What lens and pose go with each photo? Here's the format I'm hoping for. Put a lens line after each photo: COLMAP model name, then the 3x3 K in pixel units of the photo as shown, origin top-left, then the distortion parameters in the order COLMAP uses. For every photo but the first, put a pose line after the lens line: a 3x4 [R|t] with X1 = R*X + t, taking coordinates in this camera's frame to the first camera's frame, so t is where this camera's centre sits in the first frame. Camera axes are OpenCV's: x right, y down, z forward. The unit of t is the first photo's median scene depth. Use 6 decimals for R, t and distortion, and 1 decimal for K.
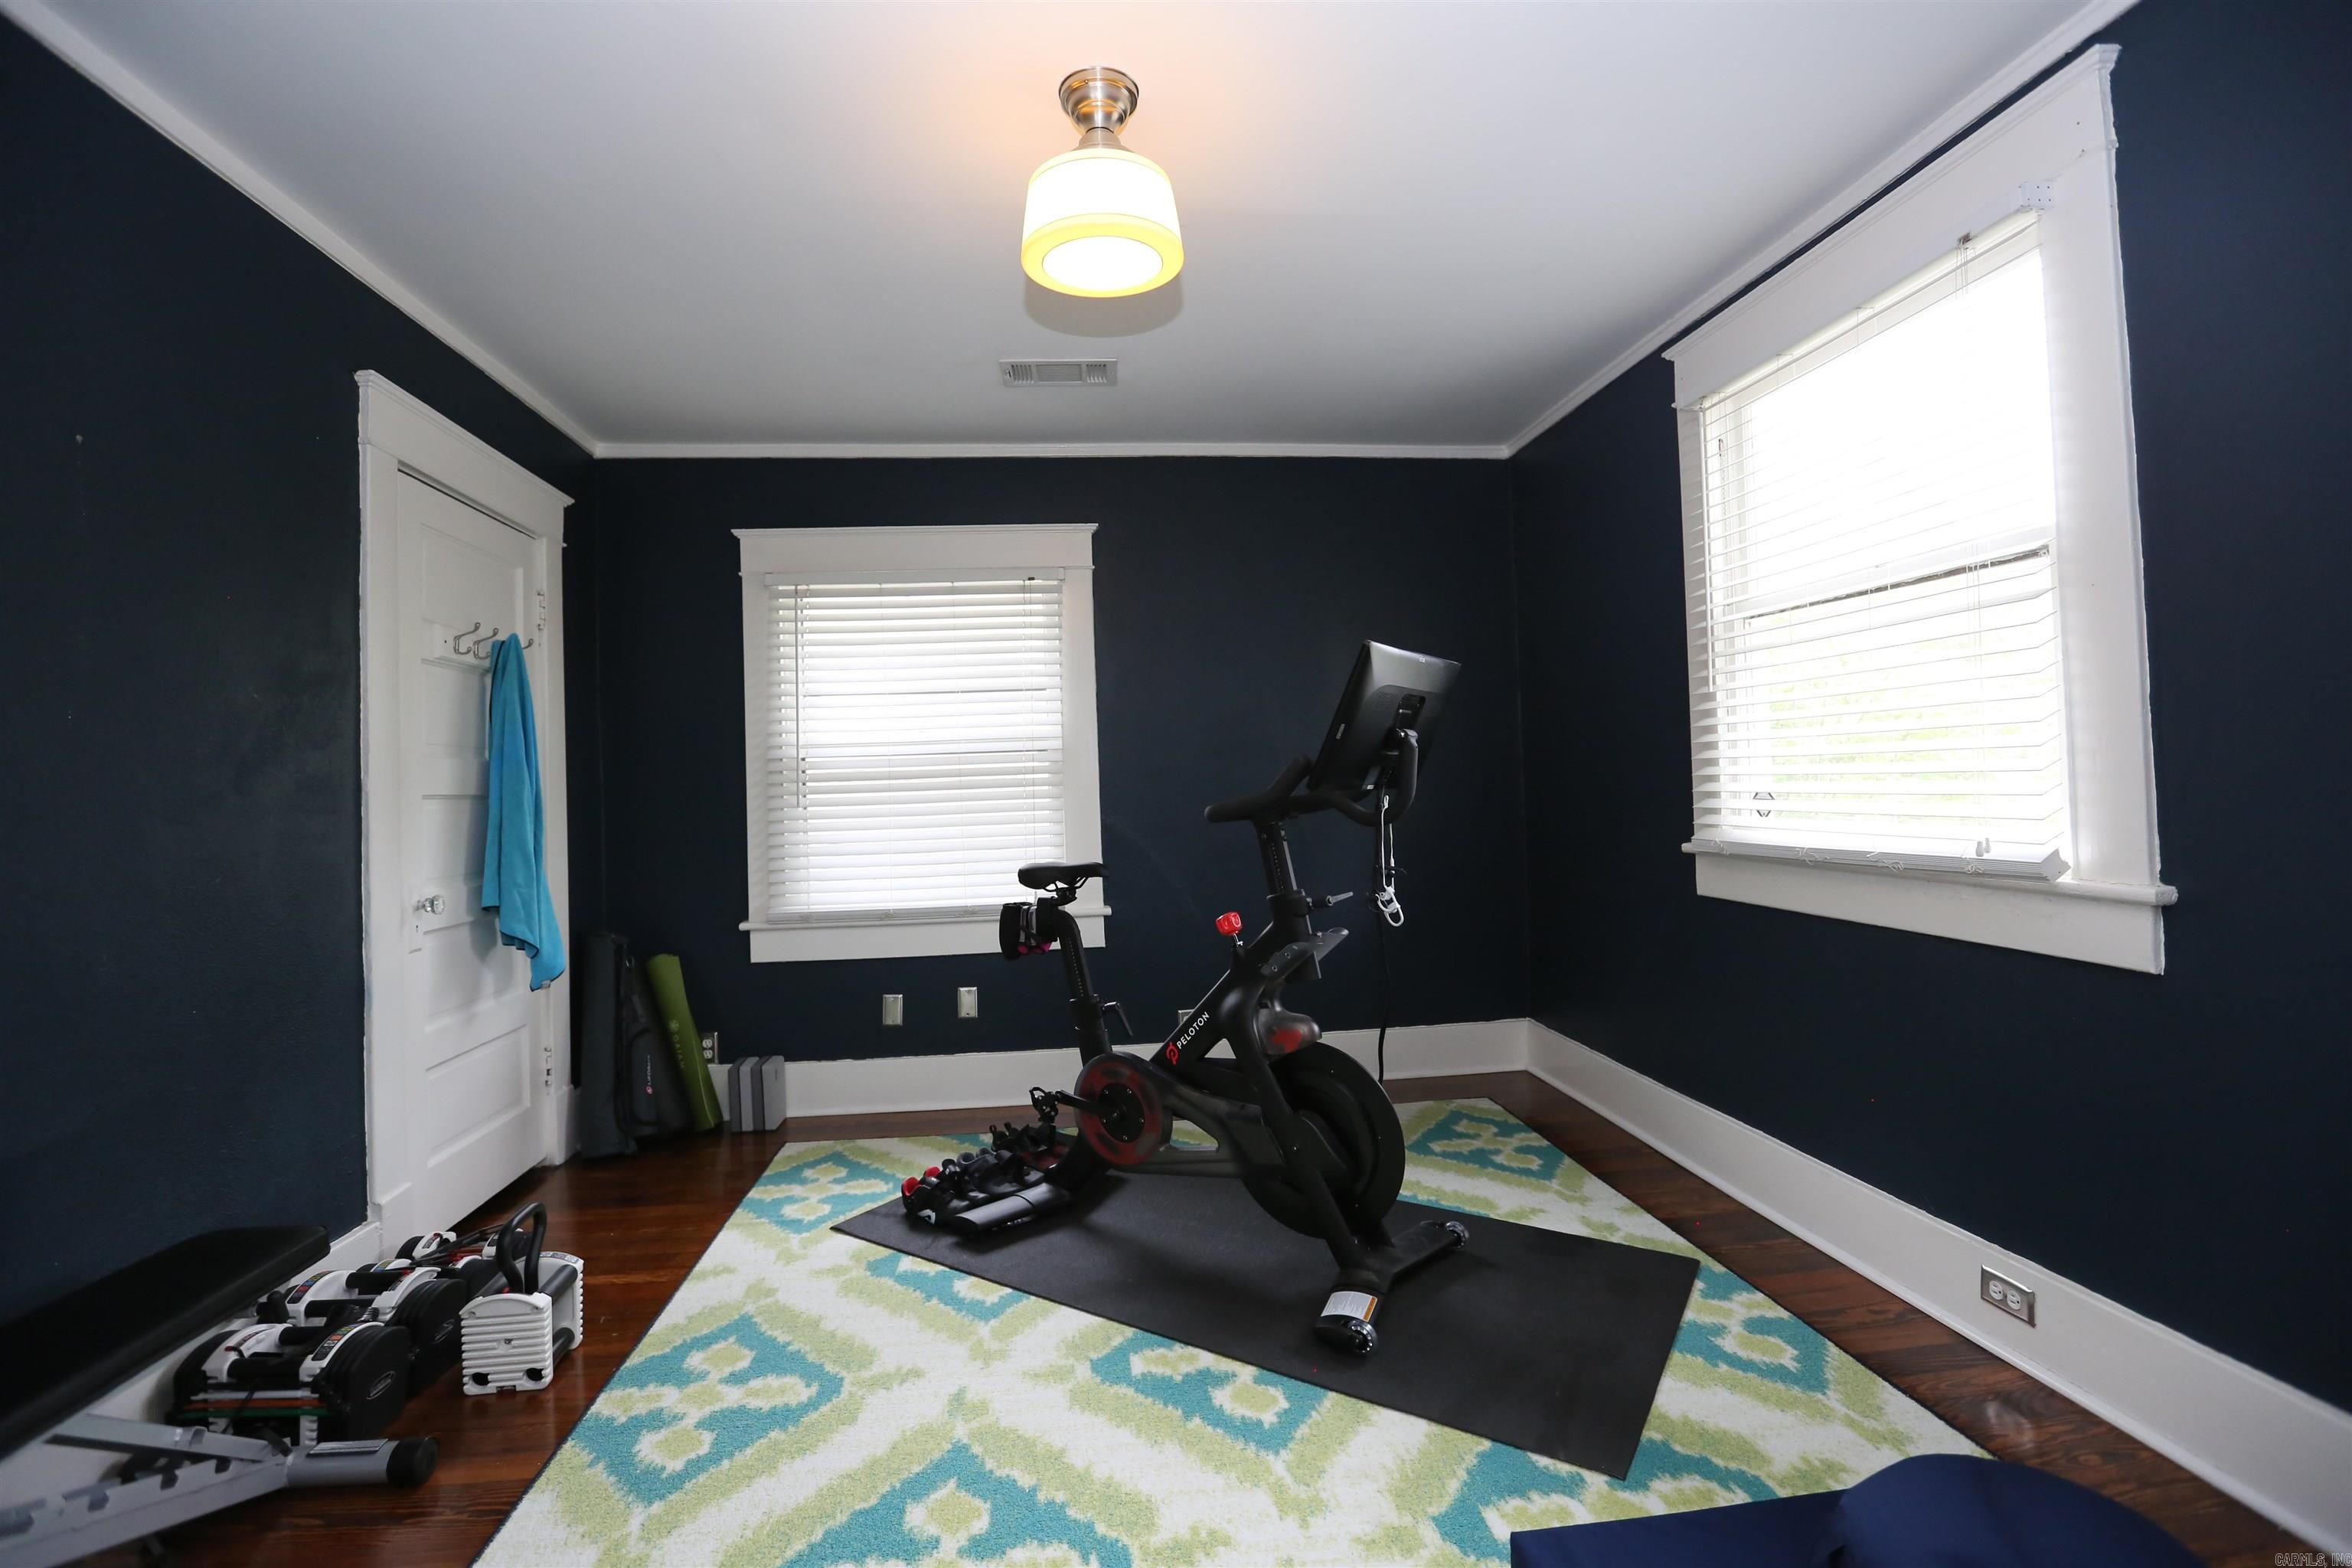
lens RADIAL K [[1068.4, 0, 1175.8], [0, 1068.4, 789.2], [0, 0, 1]] dist [-0.046777, 0.011752]
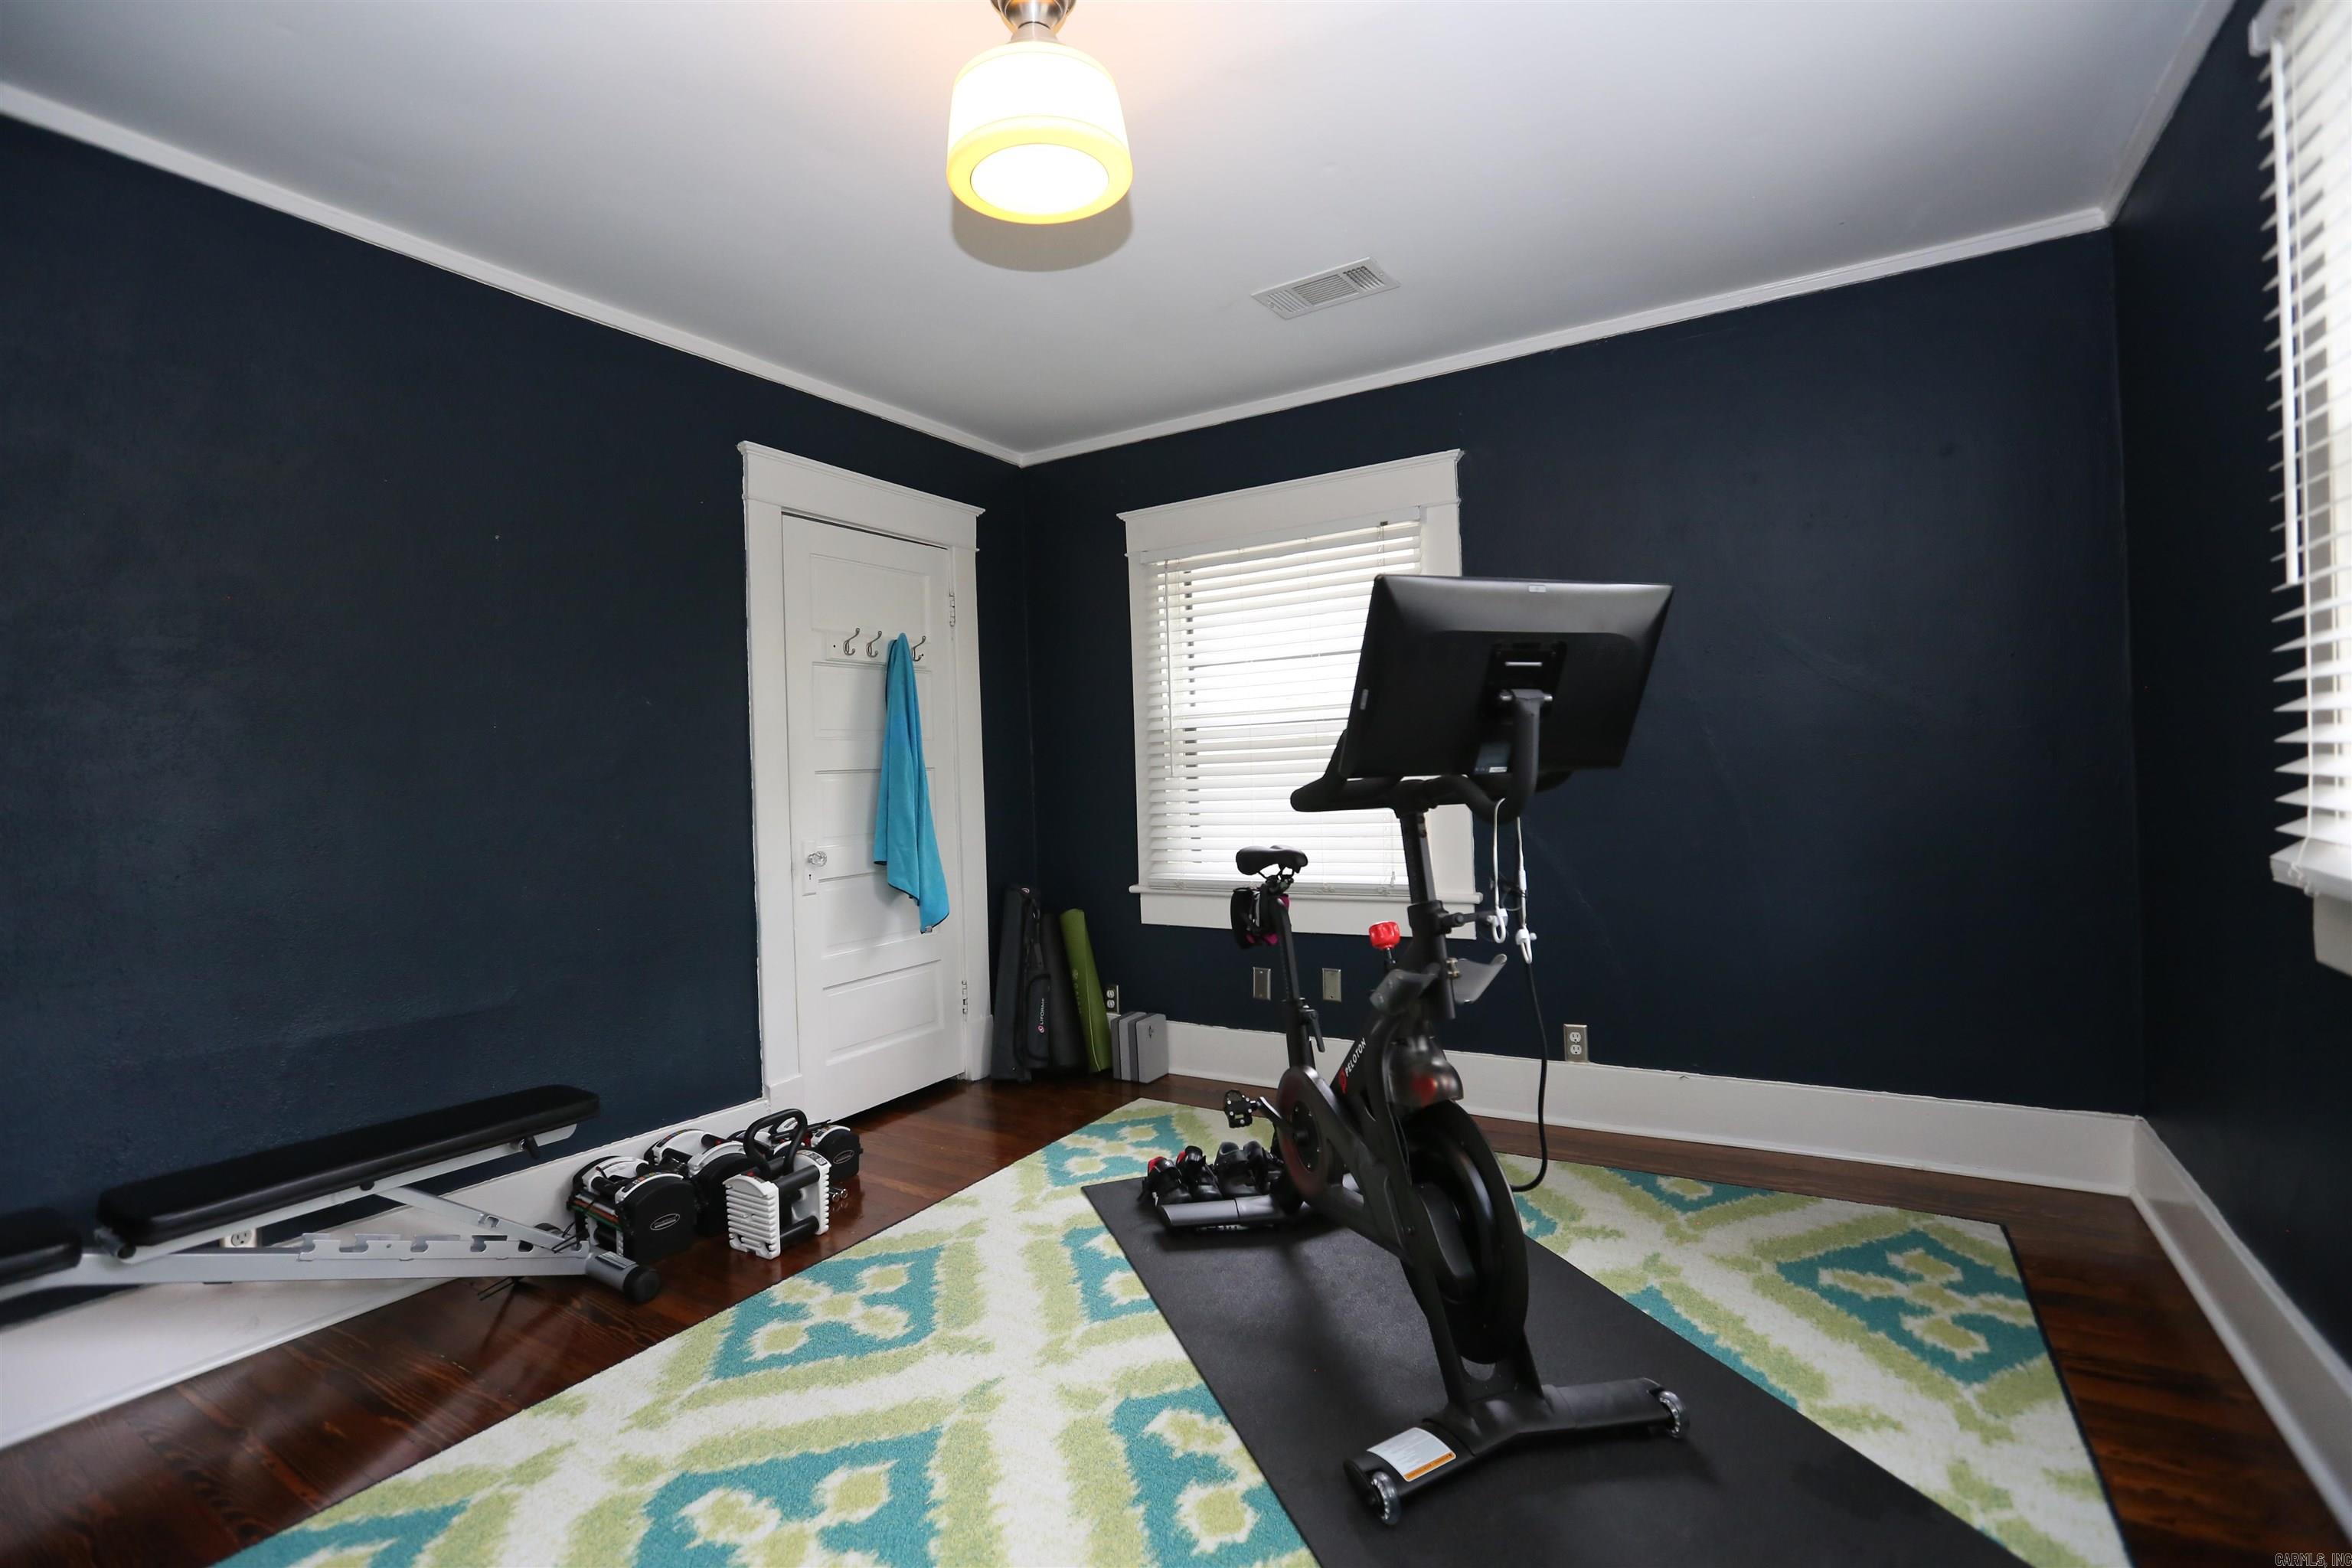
lens RADIAL K [[1068.4, 0, 1174.6], [0, 1068.4, 793.5], [0, 0, 1]] dist [-0.046777, 0.011752]
pose [[0.781555, 0.015051, -0.623654, 0.387060], [0.013814, 0.999046, 0.041422, -0.013563], [0.623683, -0.040988, 0.780602, 0.254444]]
